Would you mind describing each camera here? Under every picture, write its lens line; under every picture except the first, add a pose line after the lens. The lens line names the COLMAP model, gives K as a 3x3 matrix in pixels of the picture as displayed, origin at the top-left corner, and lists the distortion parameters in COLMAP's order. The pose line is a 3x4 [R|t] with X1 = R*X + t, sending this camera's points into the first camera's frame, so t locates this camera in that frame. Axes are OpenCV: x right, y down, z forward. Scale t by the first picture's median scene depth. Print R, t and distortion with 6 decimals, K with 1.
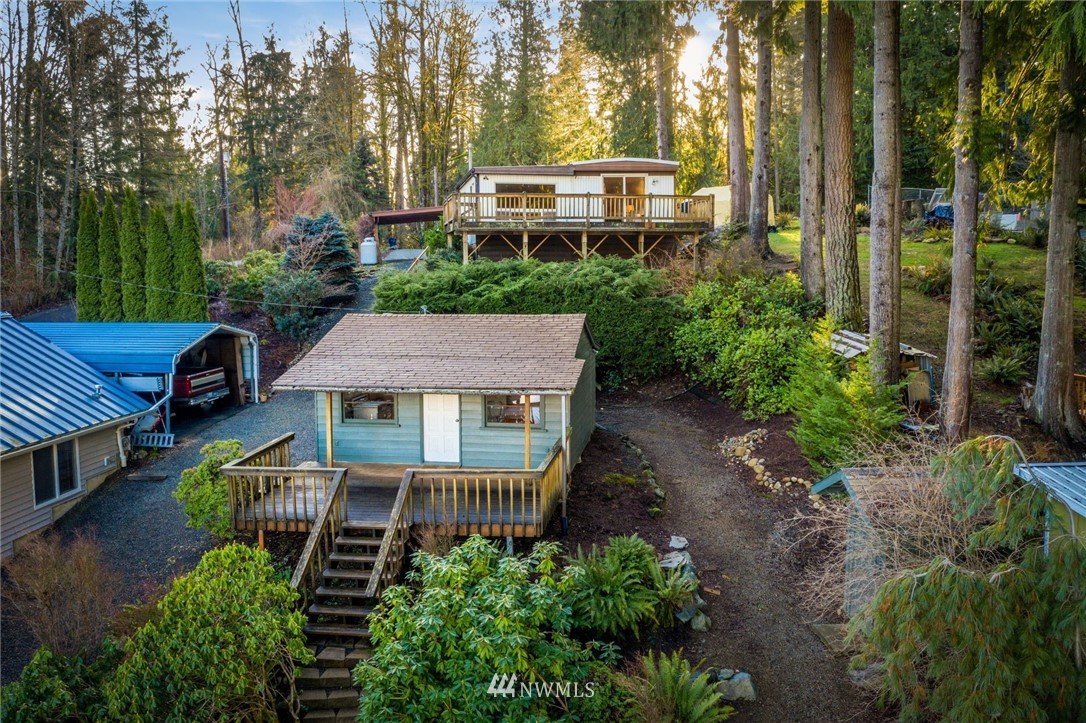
lens RADIAL K [[845.8, 0, 543.0], [0, 845.8, 361.5], [0, 0, 1]] dist [-0.053938, -0.002390]
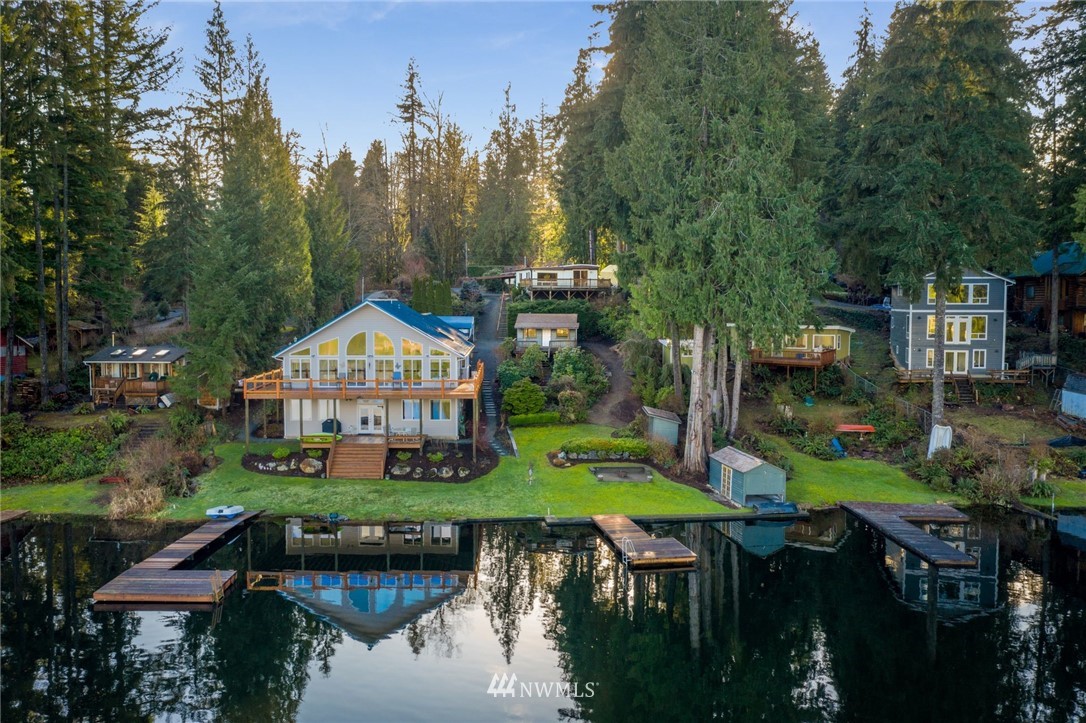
lens RADIAL K [[1050.3, 0, 543.0], [0, 1050.3, 361.5], [0, 0, 1]] dist [0.004618, 0.007765]
pose [[0.994458, 0.003406, 0.105076, -0.170960], [0.001037, 0.999109, -0.042202, 0.102810], [-0.105126, 0.042077, 0.993568, -1.069135]]
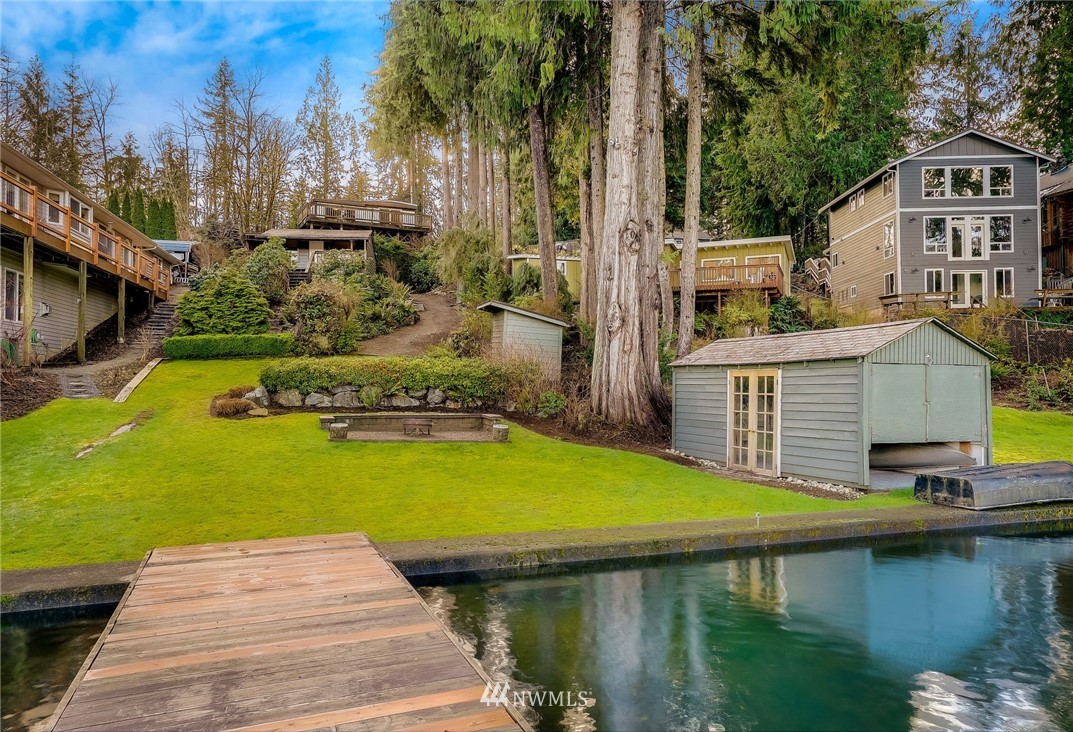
lens RADIAL K [[770.0, 0, 536.5], [0, 770.0, 366.0], [0, 0, 1]] dist [0.024817, 0.000302]
pose [[0.964199, 0.005474, 0.265122, -0.023372], [0.033856, 0.989064, -0.143550, 0.181938], [-0.263008, 0.147387, 0.953469, -0.347643]]
